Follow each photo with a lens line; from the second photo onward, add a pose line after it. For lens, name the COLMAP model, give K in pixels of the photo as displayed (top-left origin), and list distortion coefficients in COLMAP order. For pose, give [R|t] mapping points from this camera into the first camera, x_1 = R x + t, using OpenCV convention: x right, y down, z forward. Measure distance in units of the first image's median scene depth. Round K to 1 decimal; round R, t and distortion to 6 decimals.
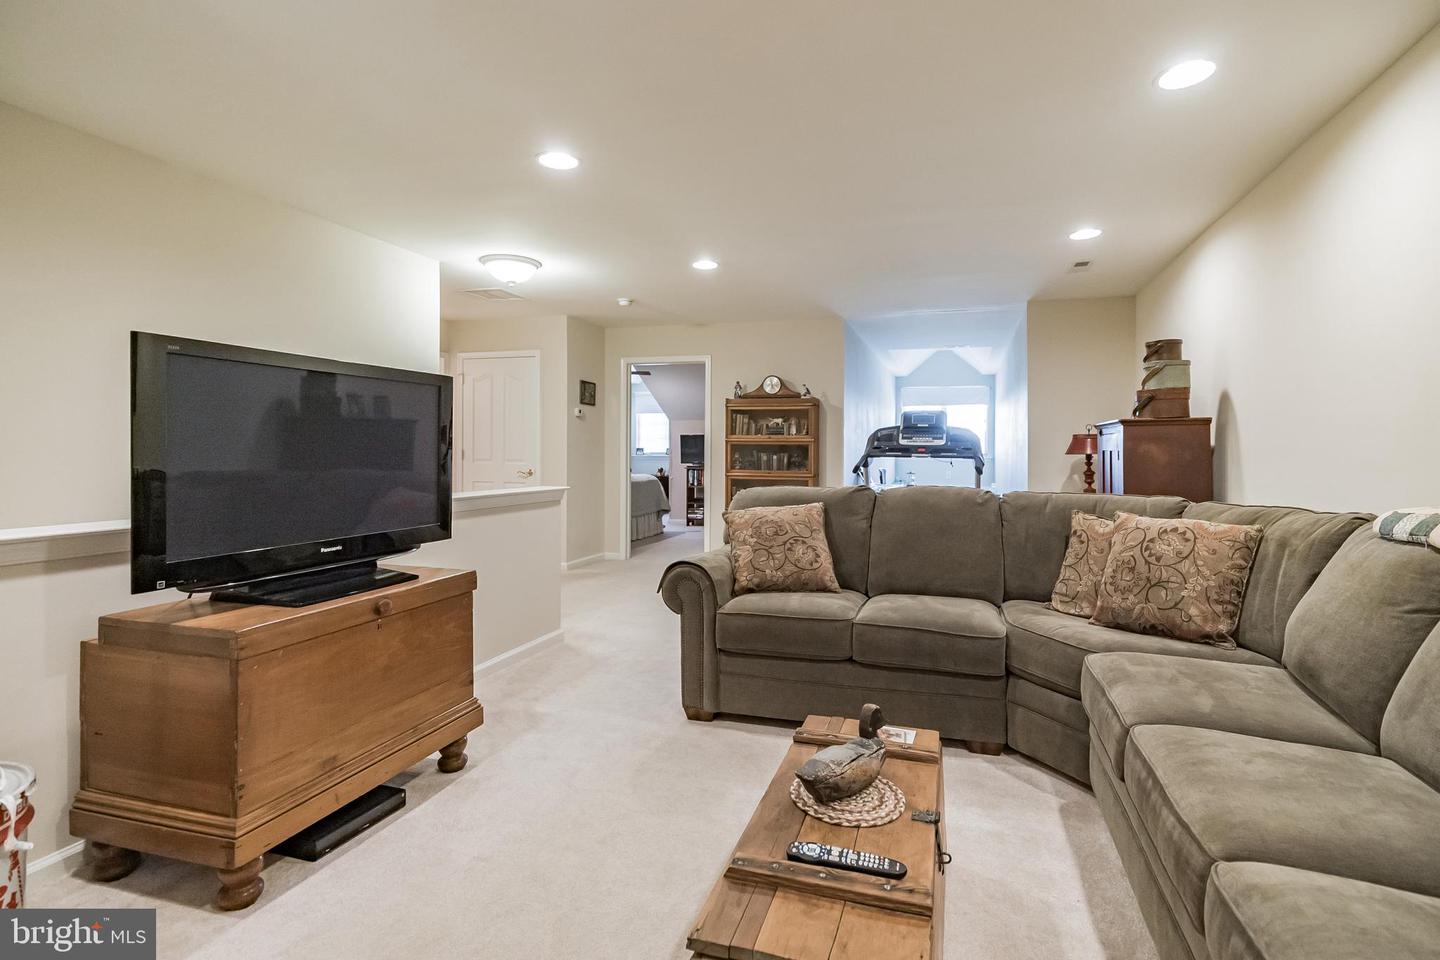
lens RADIAL K [[737.8, 0, 721.0], [0, 737.8, 470.3], [0, 0, 1]] dist [0.000019, 0.000000]
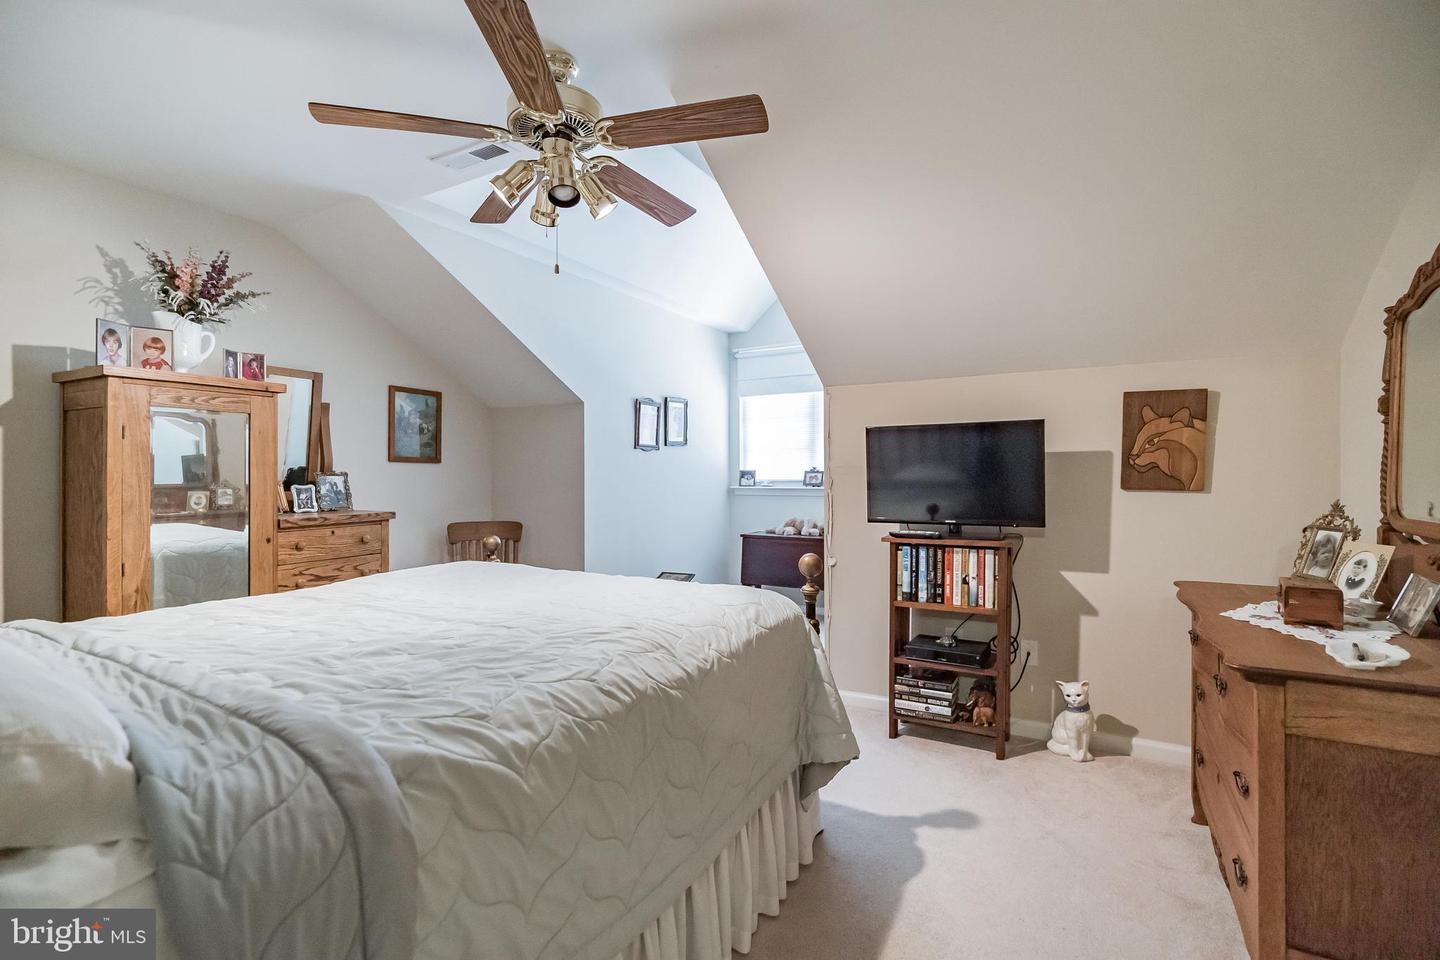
lens RADIAL K [[662.7, 0, 719.4], [0, 662.7, 479.6], [0, 0, 1]] dist [0.000330, 0.000006]
pose [[0.979004, -0.006702, -0.203731, -0.058722], [0.004408, 0.999922, -0.011709, -0.023808], [0.203794, 0.010565, 0.978957, 0.732544]]
